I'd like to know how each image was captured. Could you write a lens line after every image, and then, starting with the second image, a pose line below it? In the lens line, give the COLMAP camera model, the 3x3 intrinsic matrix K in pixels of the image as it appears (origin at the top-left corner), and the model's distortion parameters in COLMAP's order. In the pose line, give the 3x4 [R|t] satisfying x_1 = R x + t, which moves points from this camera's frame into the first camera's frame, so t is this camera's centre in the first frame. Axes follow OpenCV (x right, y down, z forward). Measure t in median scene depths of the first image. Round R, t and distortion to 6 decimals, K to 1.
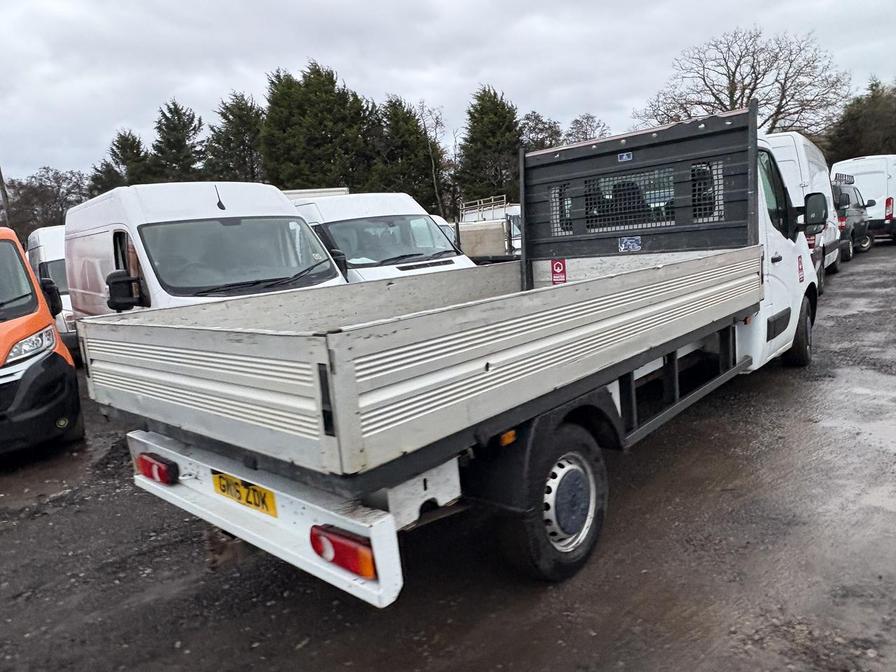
lens RADIAL K [[603.3, 0, 453.5], [0, 603.3, 328.5], [0, 0, 1]] dist [0.006774, -0.006437]
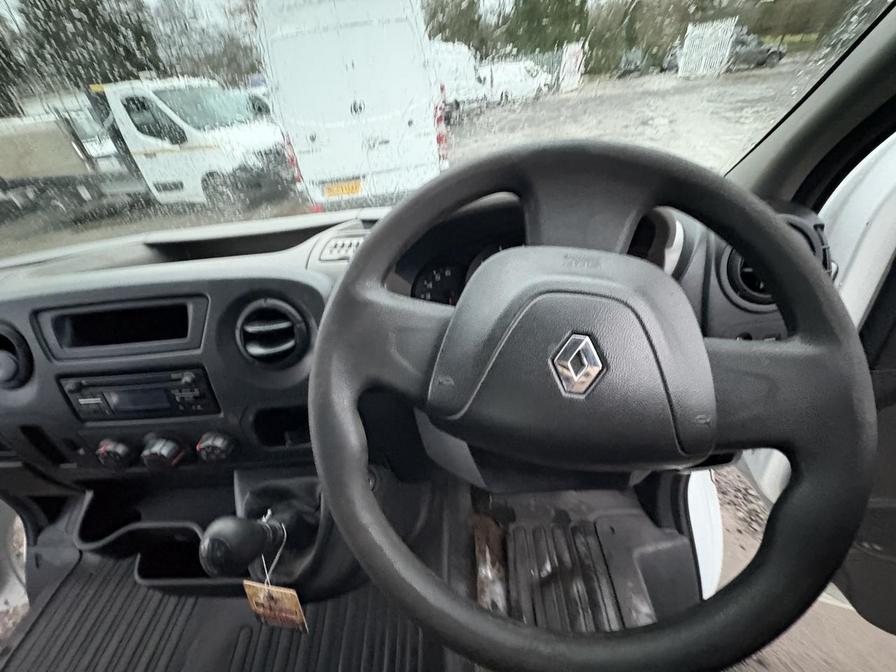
lens RADIAL K [[355.7, 0, 447.0], [0, 355.7, 335.4], [0, 0, 1]] dist [-0.000377, 0.000041]
pose [[0.763174, -0.371403, 0.528796, 0.406268], [0.132265, 0.890782, 0.434756, -0.210565], [-0.632512, -0.261853, 0.728945, 0.944418]]
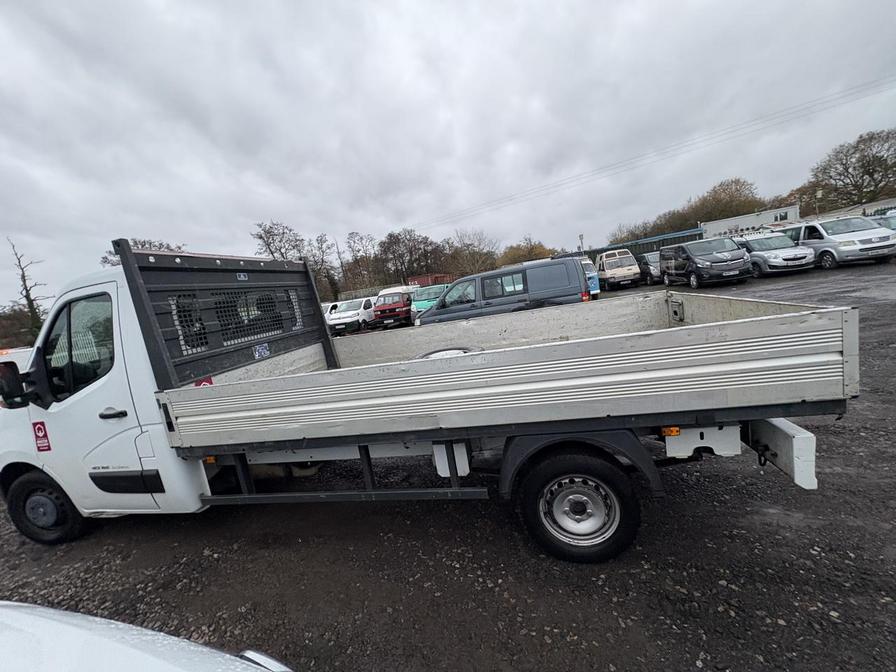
lens RADIAL K [[355.7, 0, 446.3], [0, 355.7, 335.9], [0, 0, 1]] dist [-0.000377, 0.000041]
pose [[-0.467473, 0.055724, 0.882249, -0.415208], [0.319385, 0.941245, 0.109781, -0.115465], [-0.824295, 0.333096, -0.457804, 0.905245]]
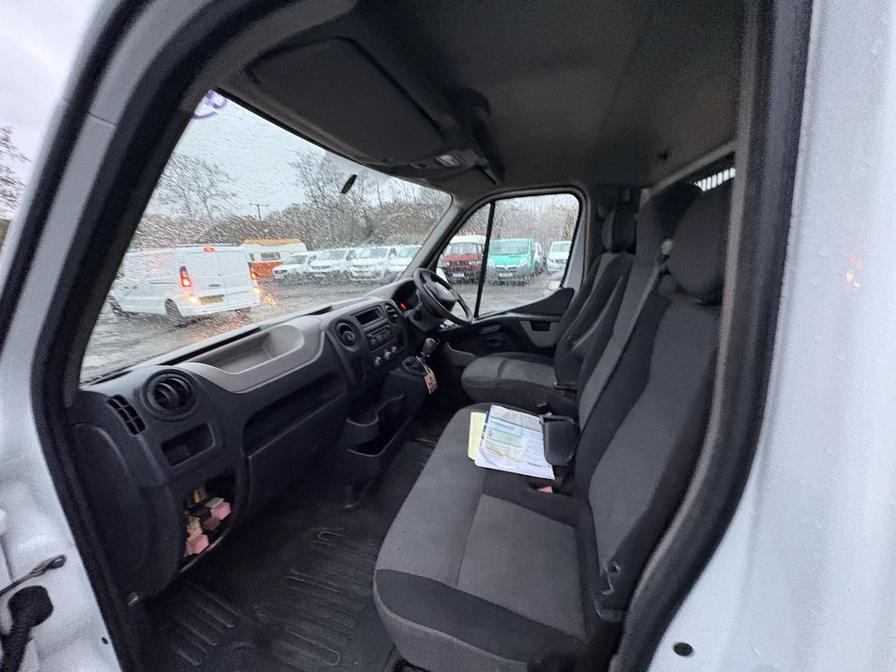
lens RADIAL K [[355.7, 0, 449.1], [0, 355.7, 336.4], [0, 0, 1]] dist [-0.000377, 0.000041]
pose [[-0.426507, -0.109503, 0.897831, 0.156309], [0.209293, 0.953756, 0.215747, -0.216324], [-0.879937, 0.279927, -0.383865, 1.091612]]
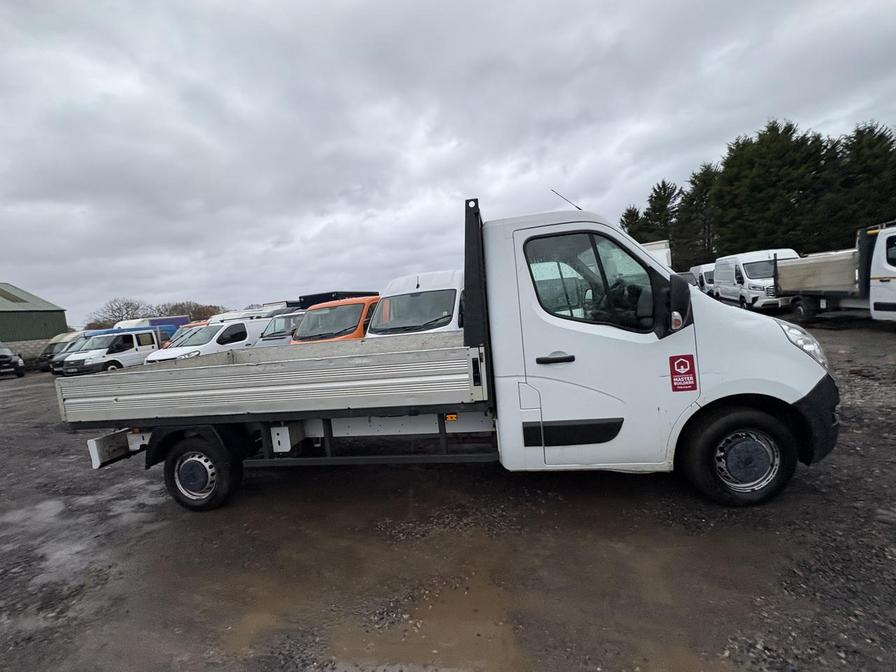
lens RADIAL K [[355.7, 0, 455.1], [0, 355.7, 337.3], [0, 0, 1]] dist [-0.000377, 0.000041]
pose [[0.542258, 0.108488, -0.833178, 0.751056], [-0.066967, 0.994055, 0.085852, -0.155128], [0.837539, 0.009241, 0.546300, 0.503680]]
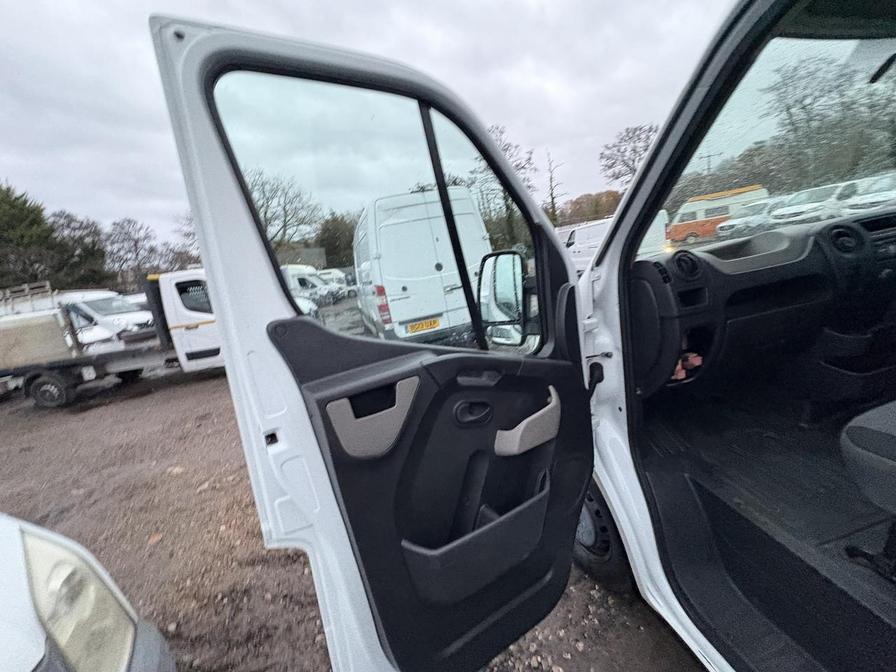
lens RADIAL K [[355.7, 0, 447.0], [0, 355.7, 336.9], [0, 0, 1]] dist [-0.000377, 0.000041]
pose [[0.597721, -0.177248, 0.781865, 0.068587], [0.223176, 0.973491, 0.050076, -0.191637], [-0.770014, 0.144562, 0.621434, 1.119688]]
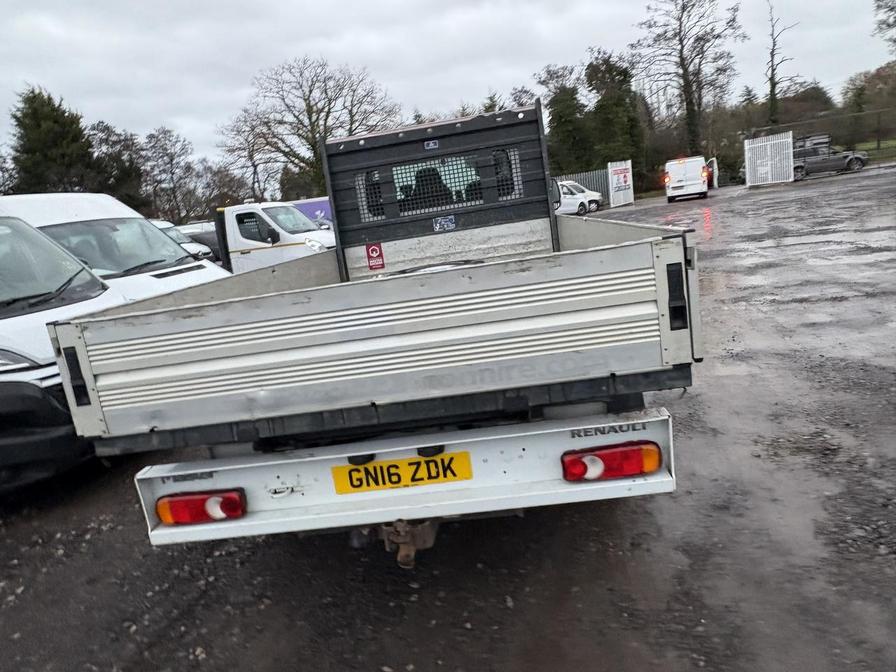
lens RADIAL K [[603.3, 0, 447.6], [0, 603.3, 329.8], [0, 0, 1]] dist [0.006774, -0.006437]
pose [[0.791677, -0.144296, 0.593655, -0.349536], [0.161138, 0.986617, 0.024923, 0.023958], [-0.589306, 0.075929, 0.804334, 0.106252]]
